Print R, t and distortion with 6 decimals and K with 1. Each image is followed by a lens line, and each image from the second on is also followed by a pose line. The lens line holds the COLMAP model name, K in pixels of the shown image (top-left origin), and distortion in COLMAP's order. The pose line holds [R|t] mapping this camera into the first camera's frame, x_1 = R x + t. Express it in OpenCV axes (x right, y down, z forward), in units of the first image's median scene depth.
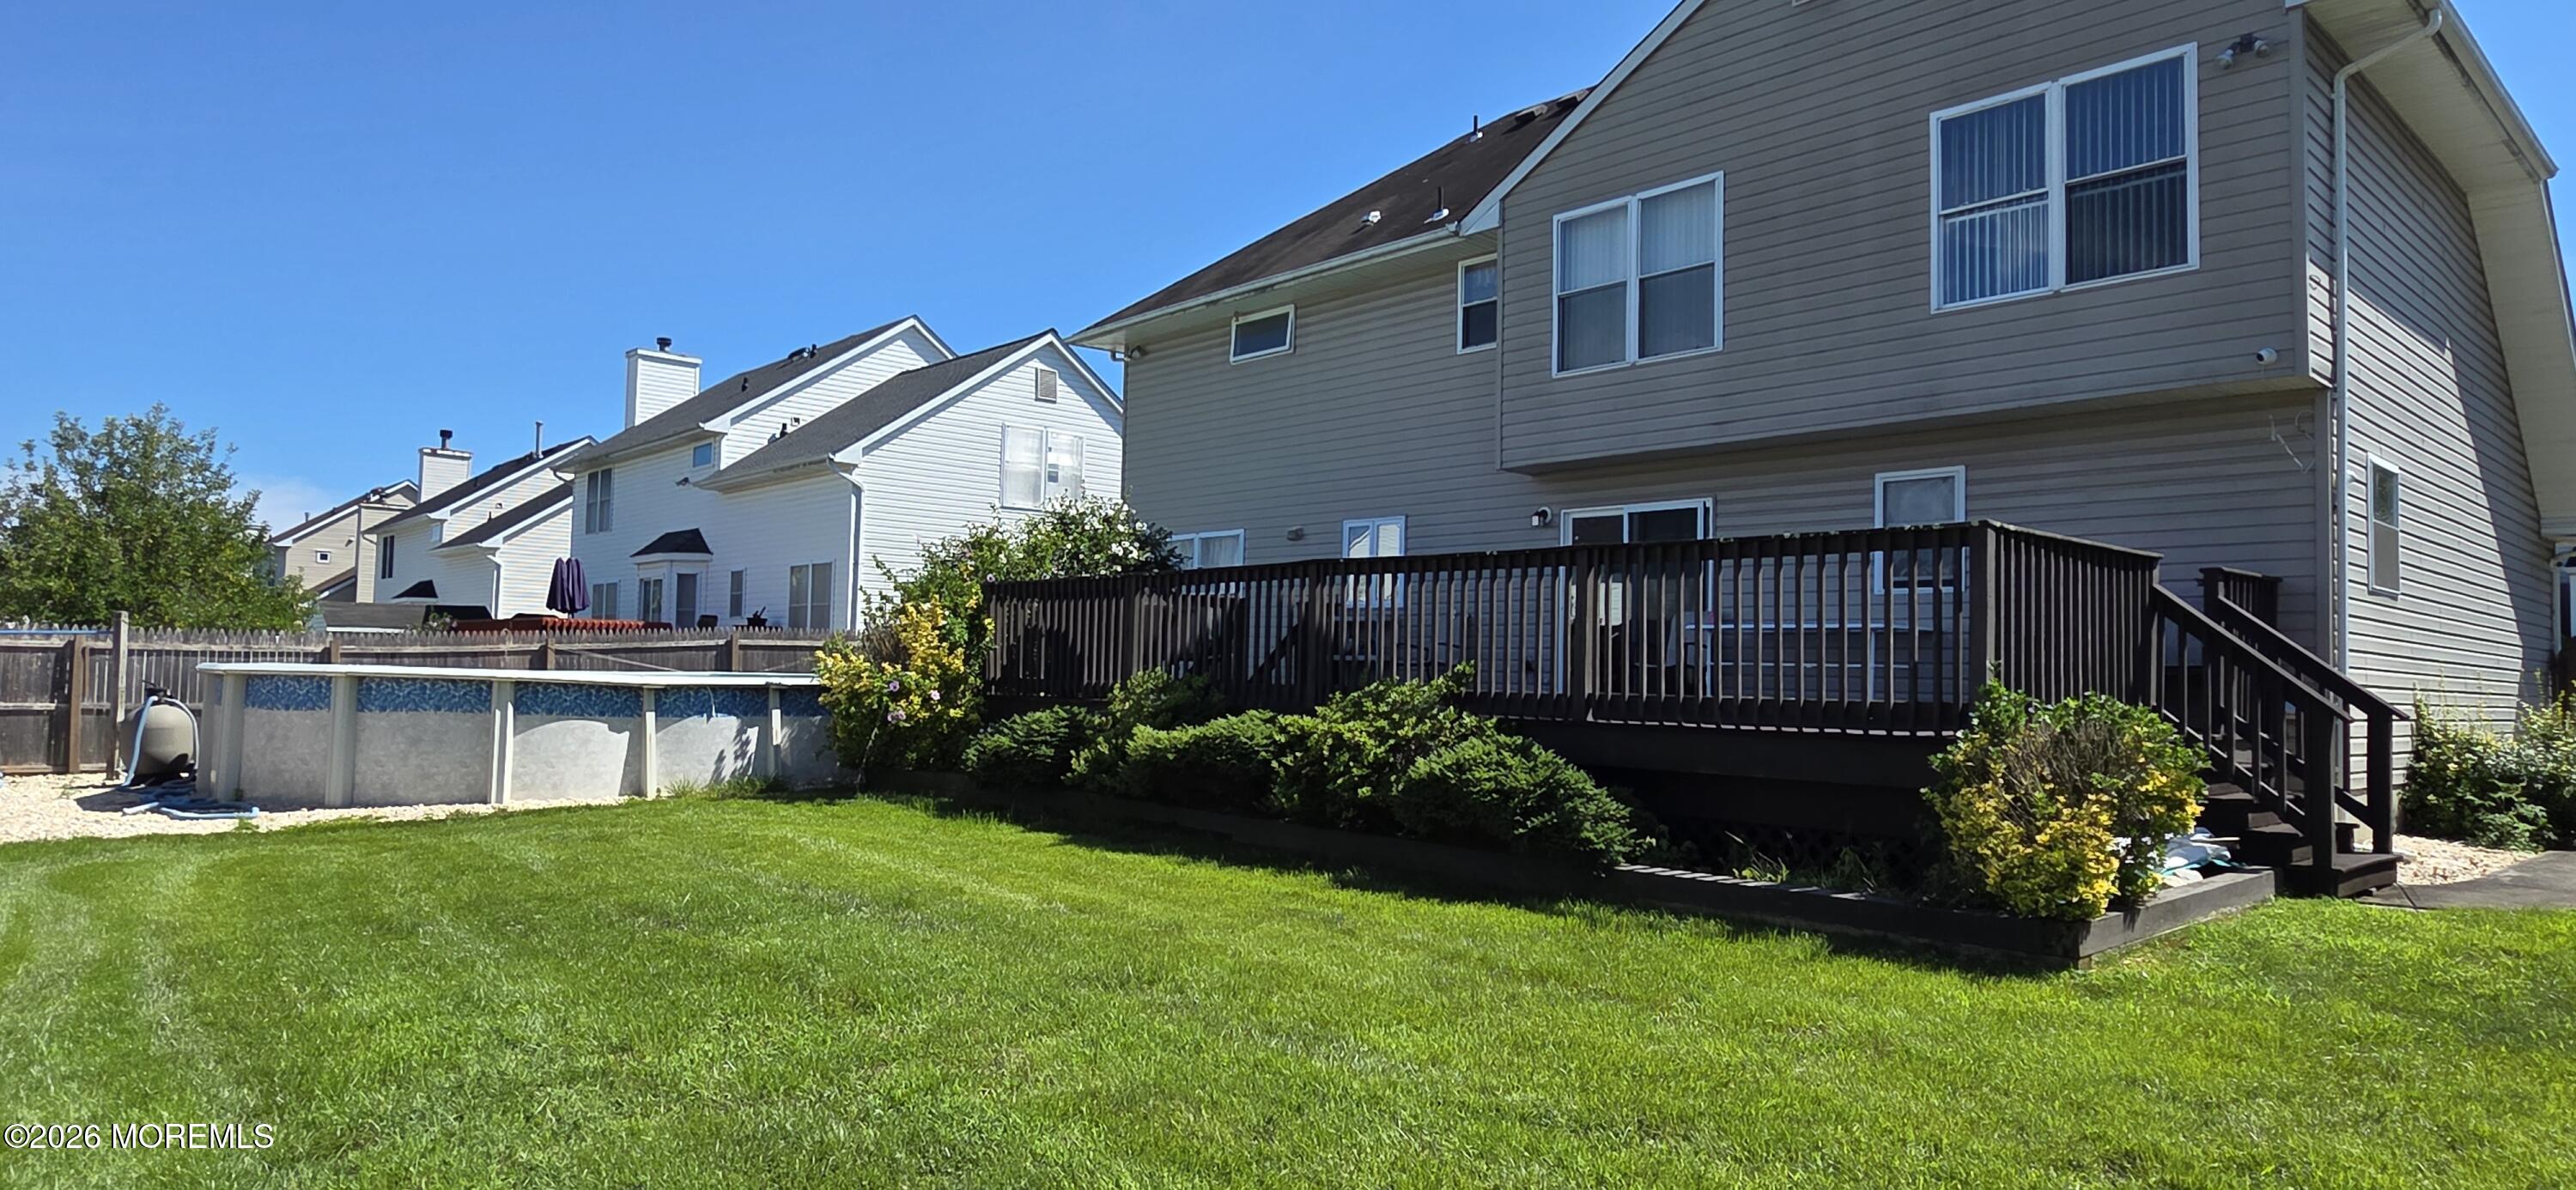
lens RADIAL K [[1518.3, 0, 1288.0], [0, 1518.3, 595.0], [0, 0, 1]] dist [0.000922, 0.000062]
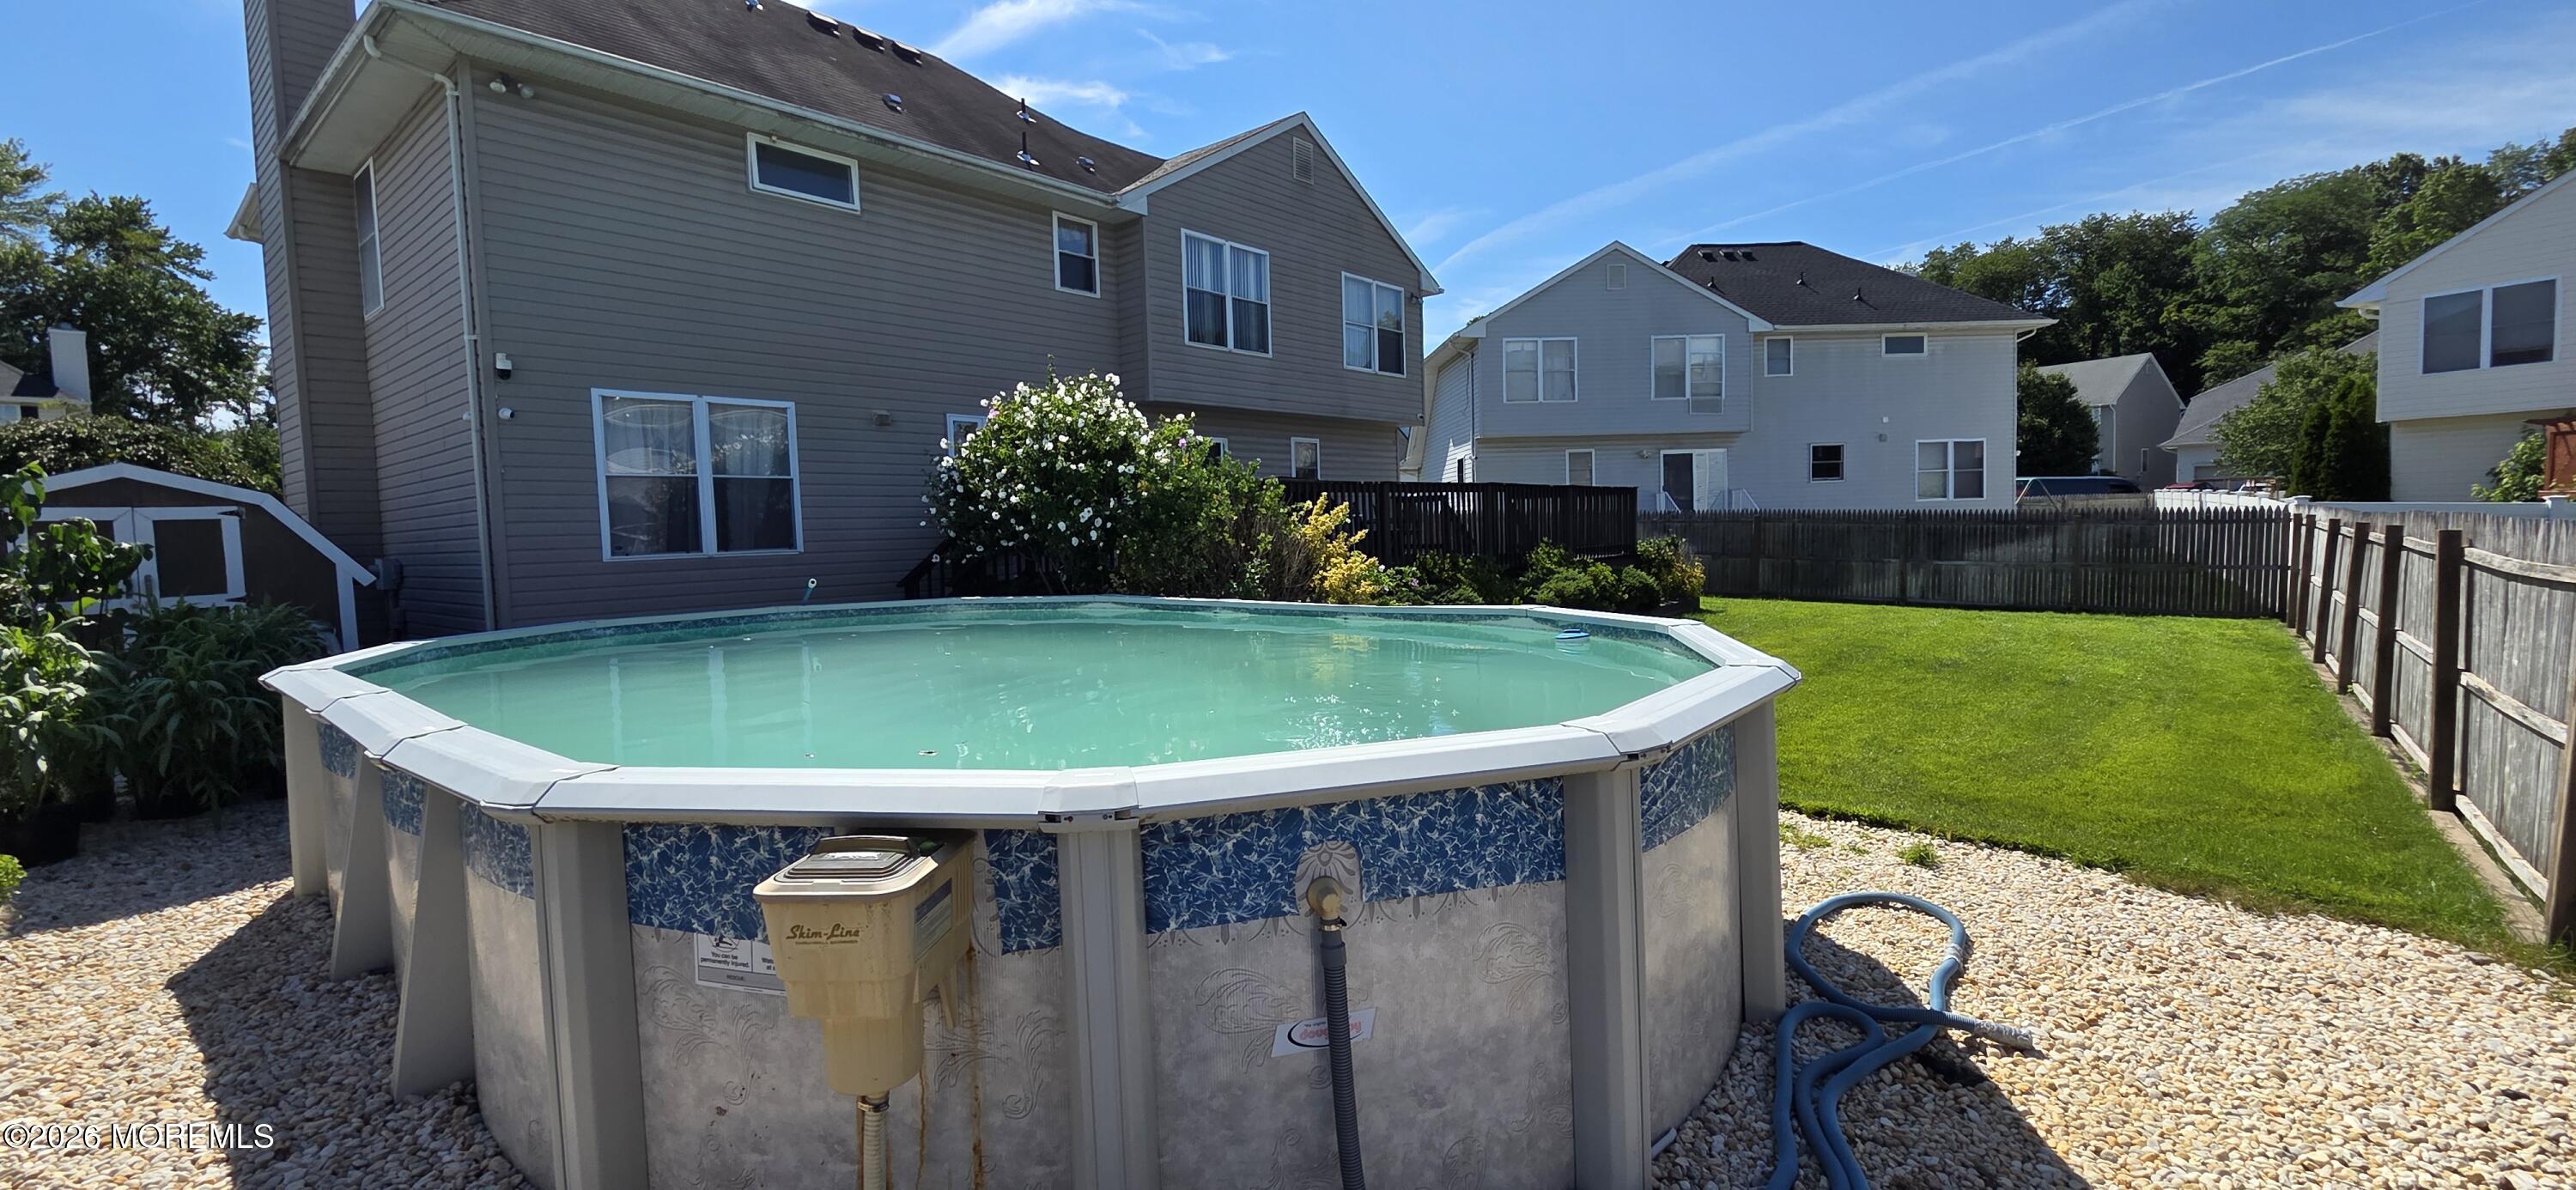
lens RADIAL K [[1051.3, 0, 1291.5], [0, 1051.3, 581.1], [0, 0, 1]] dist [0.001102, 0.000310]
pose [[-0.139216, -0.073187, 0.987554, -0.753114], [-0.033627, 0.997039, 0.069149, 0.007199], [-0.989691, -0.023582, -0.141265, 0.929472]]
